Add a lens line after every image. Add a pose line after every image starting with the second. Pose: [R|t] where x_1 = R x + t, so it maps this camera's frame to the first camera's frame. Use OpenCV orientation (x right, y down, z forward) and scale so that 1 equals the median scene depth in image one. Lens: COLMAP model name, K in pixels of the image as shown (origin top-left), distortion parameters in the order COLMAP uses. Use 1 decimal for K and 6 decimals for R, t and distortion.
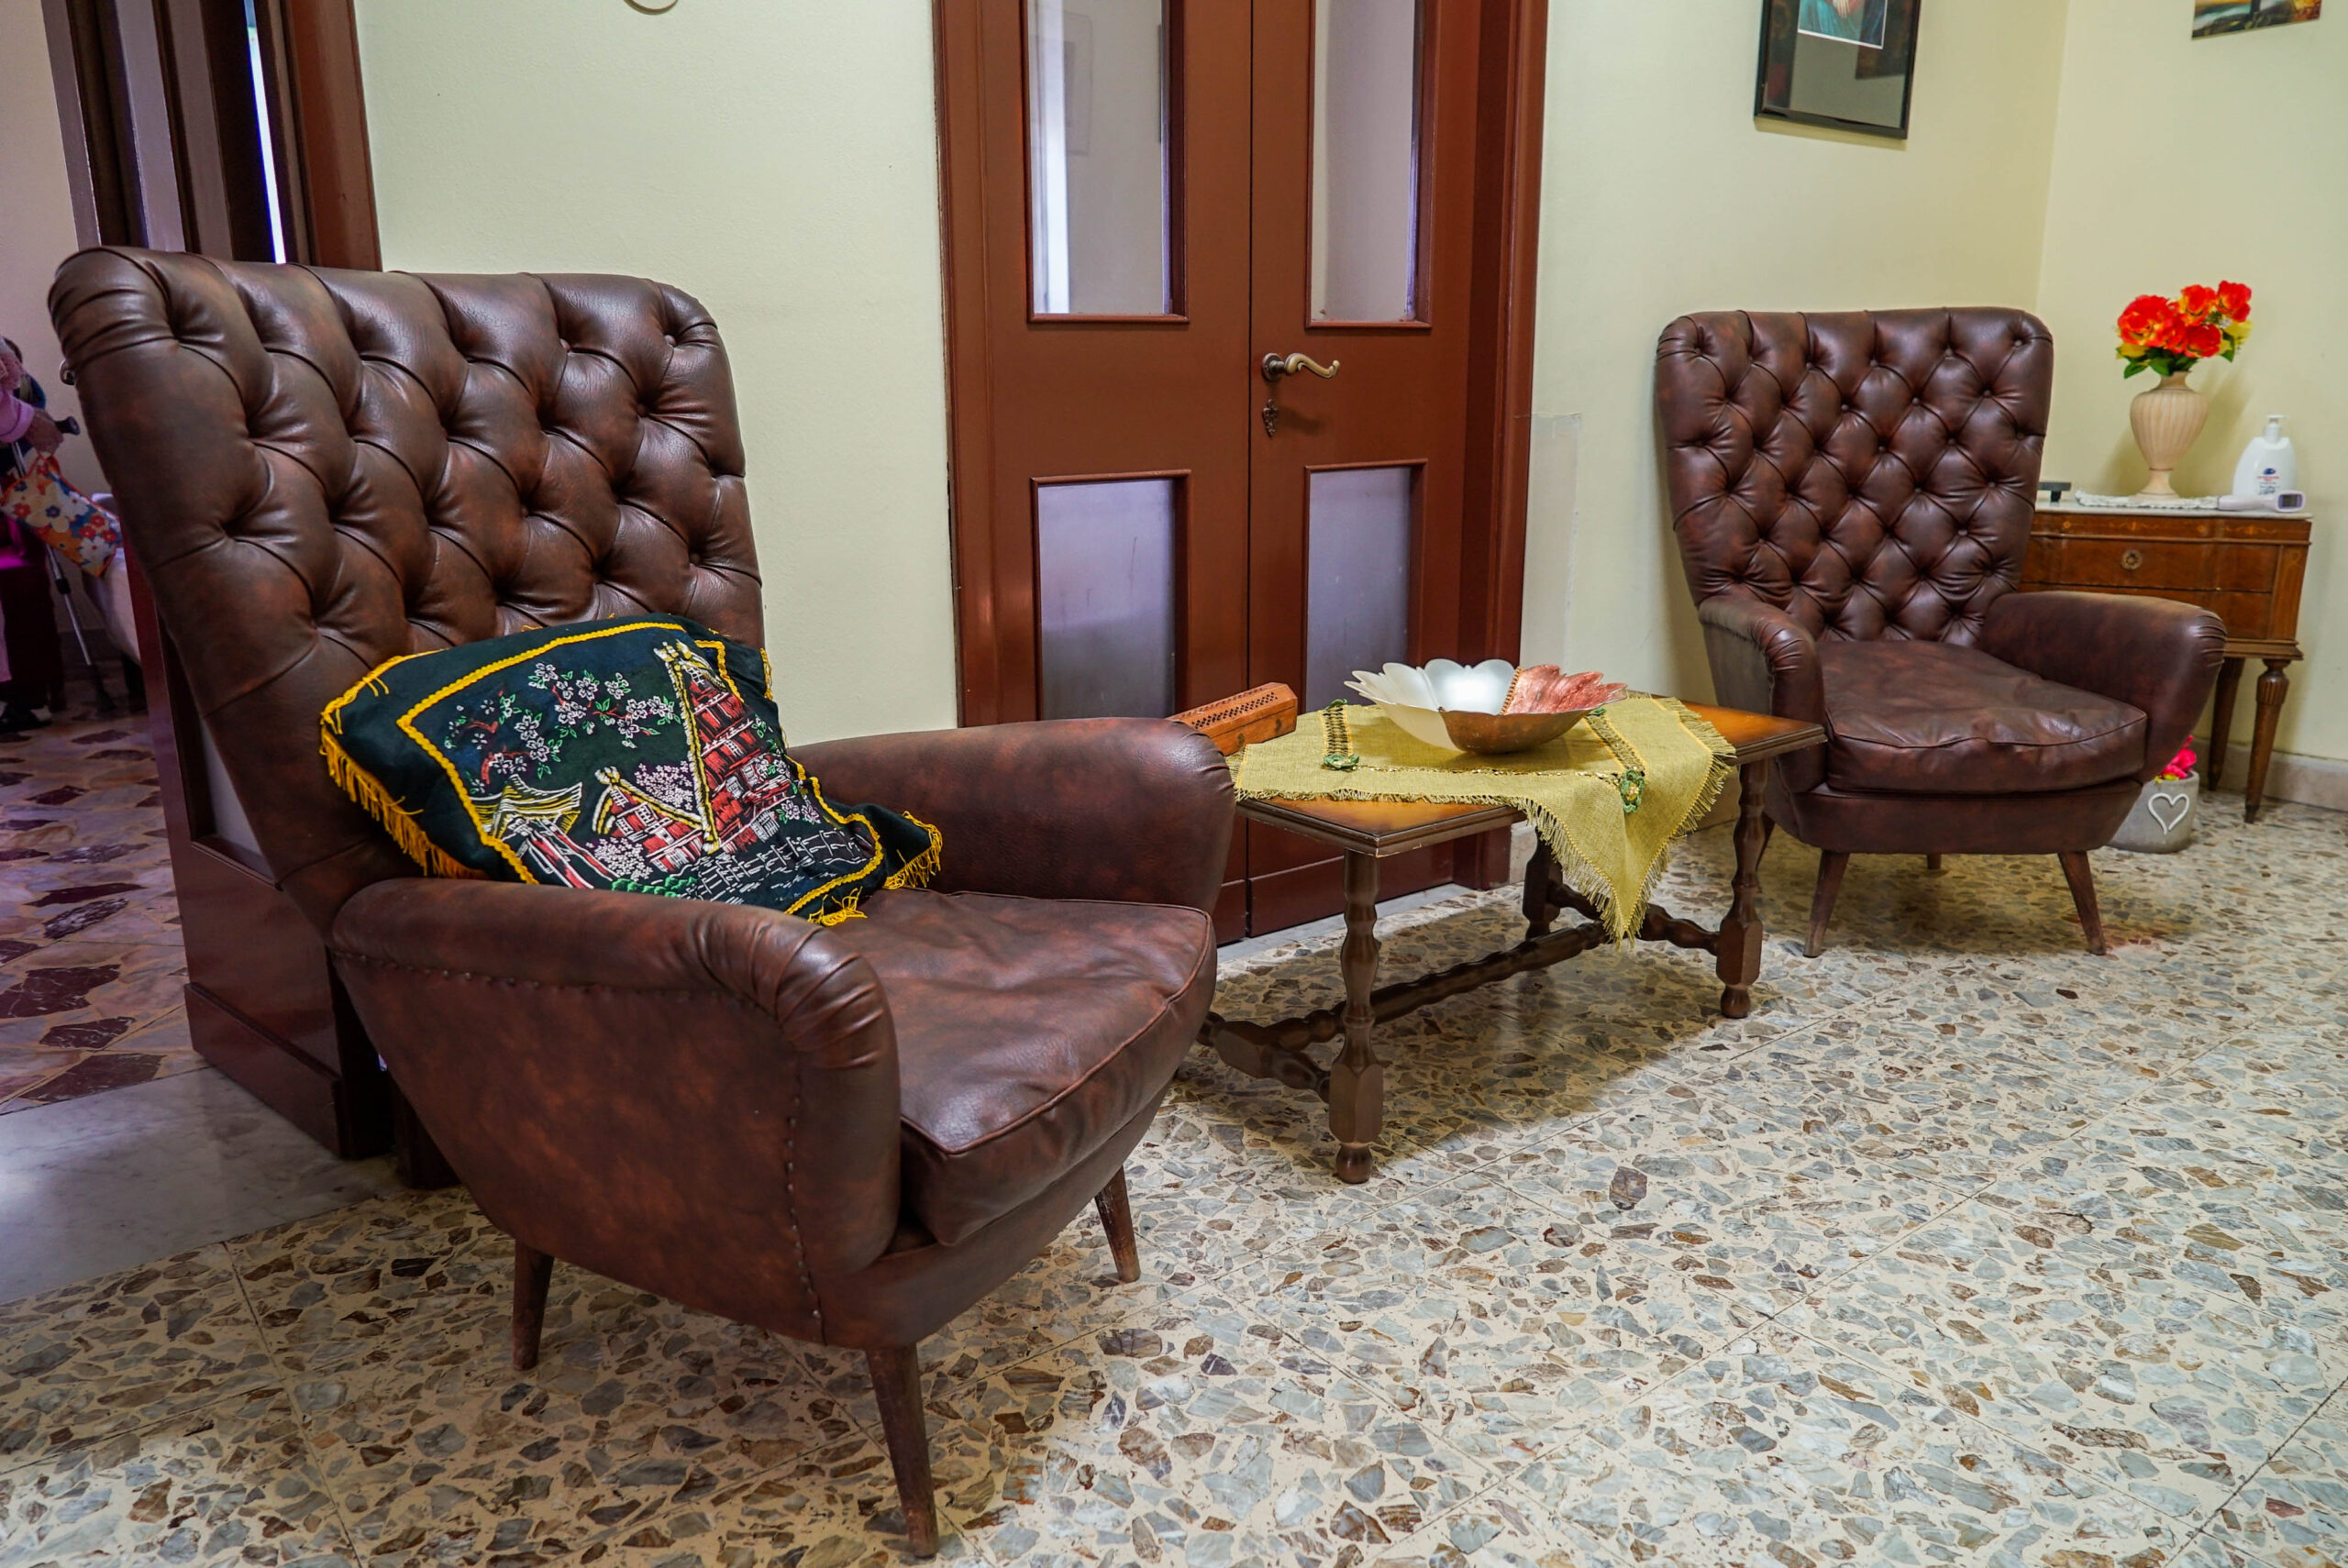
lens RADIAL K [[1642.1, 0, 1170.5], [0, 1642.1, 787.5], [0, 0, 1]] dist [-0.026087, 0.017086]
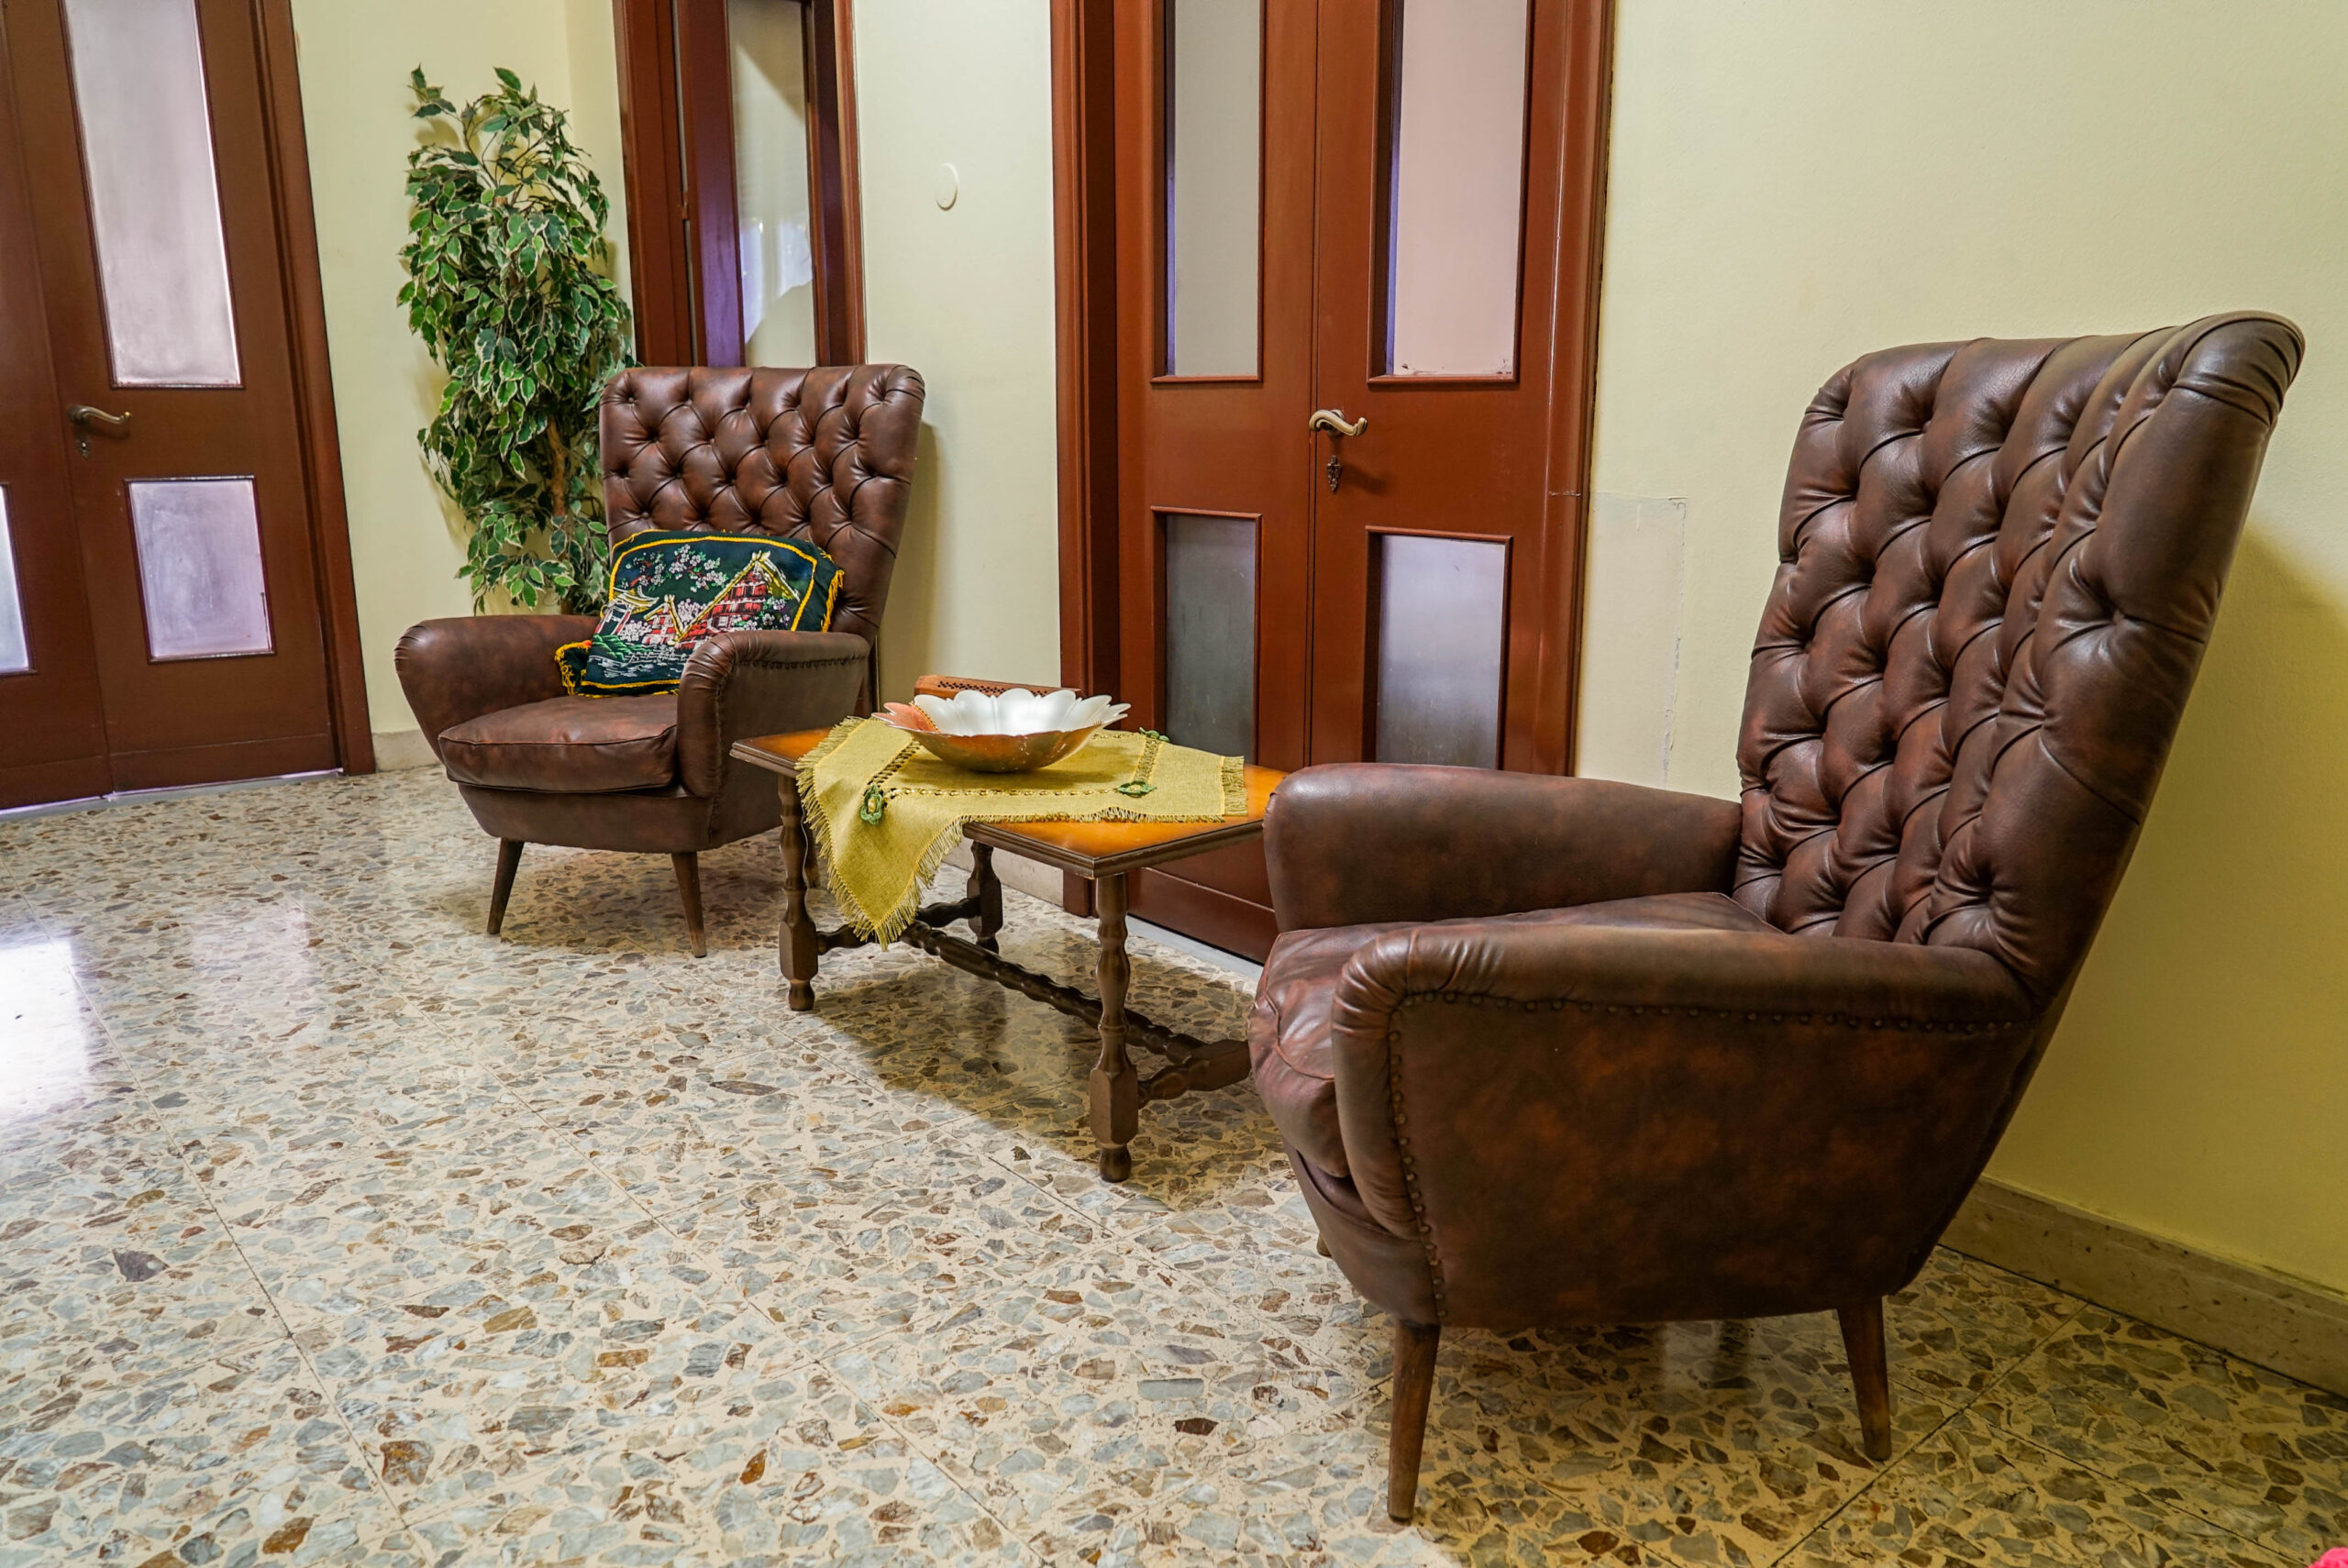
lens RADIAL K [[1675.8, 0, 1193.7], [0, 1675.8, 781.5], [0, 0, 1]] dist [-0.013758, 0.017074]
pose [[0.053514, 0.227500, -0.972306, 1.166640], [-0.253201, 0.944971, 0.207169, -0.252439], [0.965933, 0.235102, 0.108173, 0.905389]]
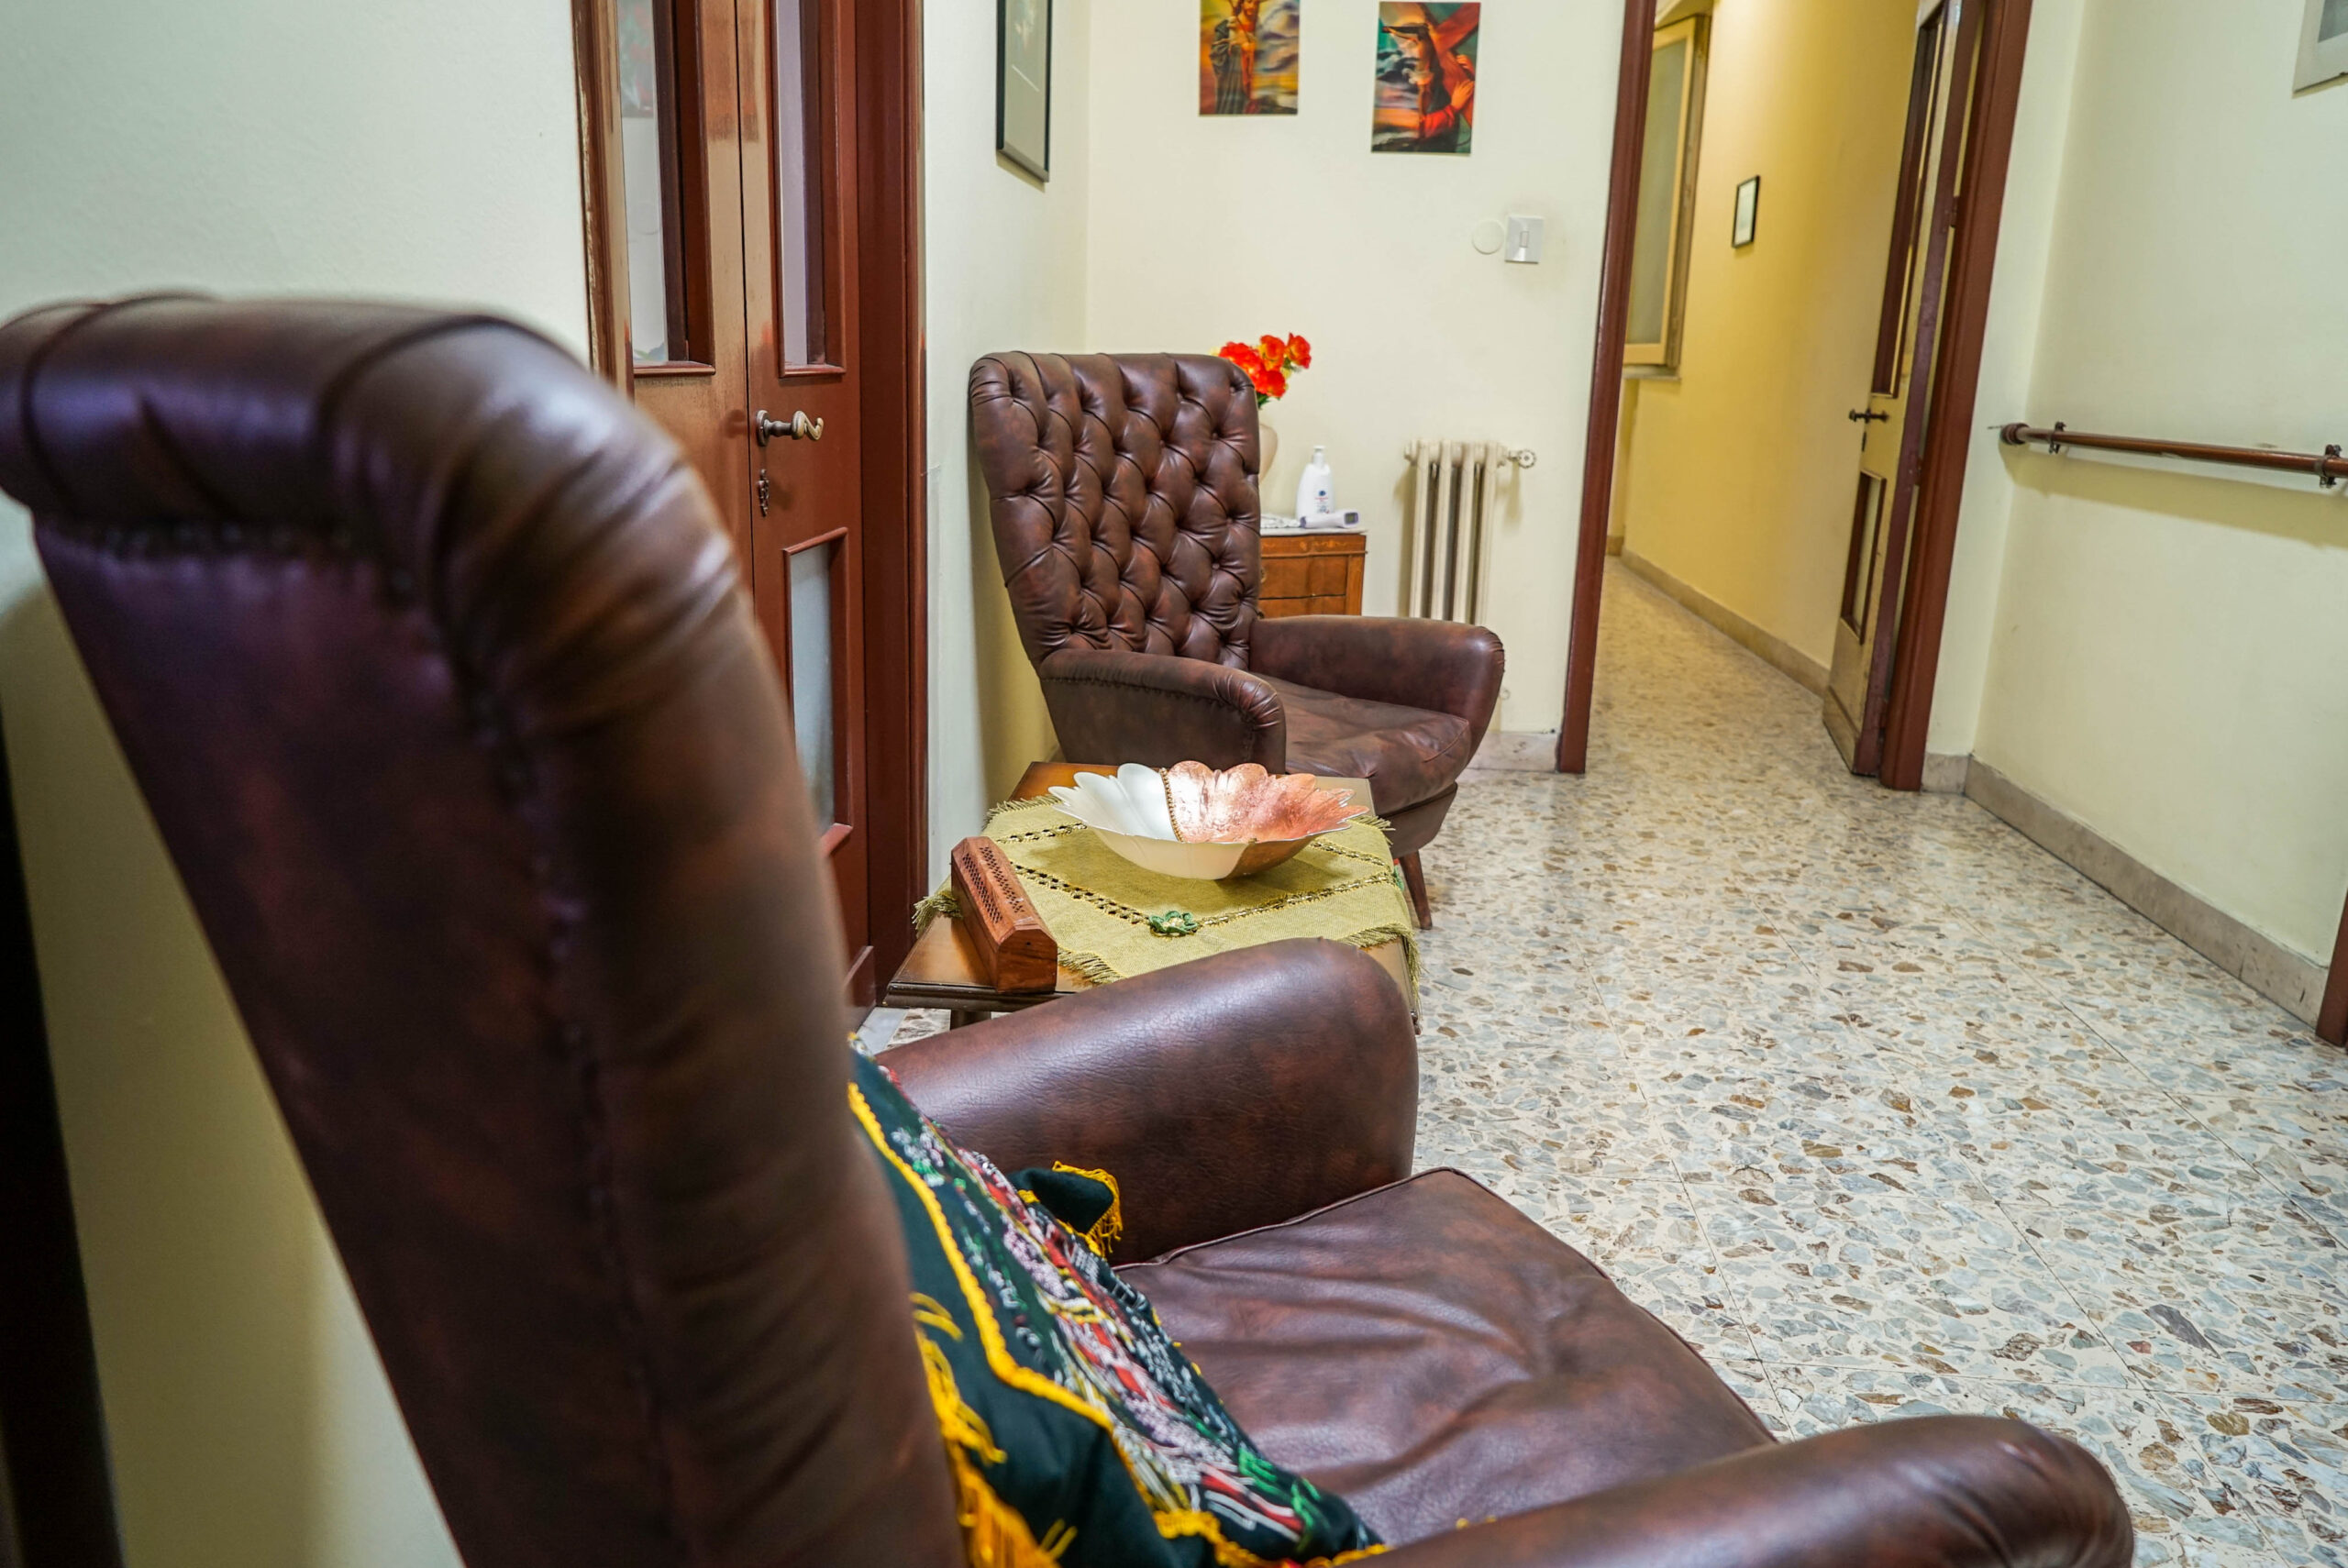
lens RADIAL K [[1642.1, 0, 1164.6], [0, 1642.1, 778.1], [0, 0, 1]] dist [-0.026087, 0.017086]
pose [[0.682416, -0.156855, 0.713936, -0.407873], [0.152005, 0.985805, 0.071292, -0.125577], [-0.714985, 0.059871, 0.696572, 0.354325]]
